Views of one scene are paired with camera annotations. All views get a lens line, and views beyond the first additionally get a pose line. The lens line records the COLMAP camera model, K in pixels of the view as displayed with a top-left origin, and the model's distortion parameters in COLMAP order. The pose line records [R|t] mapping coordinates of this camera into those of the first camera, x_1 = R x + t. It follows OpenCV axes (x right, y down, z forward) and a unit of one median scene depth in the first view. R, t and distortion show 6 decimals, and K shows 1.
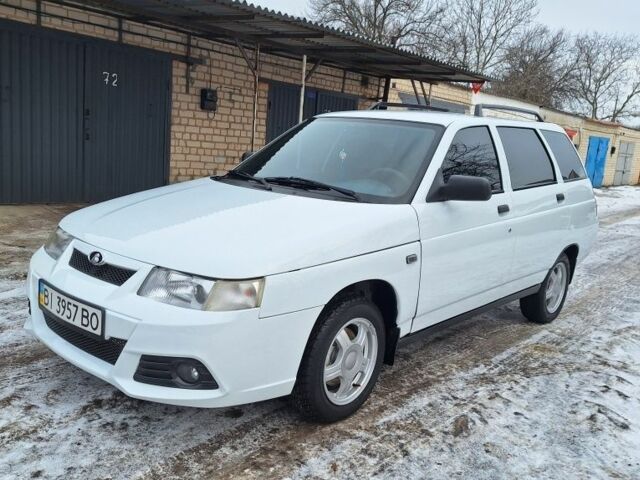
lens RADIAL K [[649.9, 0, 315.8], [0, 649.9, 247.5], [0, 0, 1]] dist [0.159835, -0.283736]
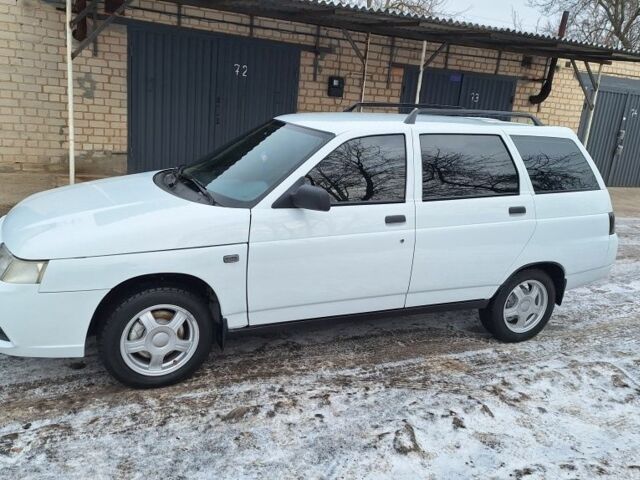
lens RADIAL K [[649.9, 0, 315.8], [0, 649.9, 247.5], [0, 0, 1]] dist [0.159835, -0.283736]
pose [[0.898590, 0.107379, -0.425447, 0.530383], [-0.087496, 0.993971, 0.066071, -0.062090], [0.429977, -0.022146, 0.902568, 0.044958]]
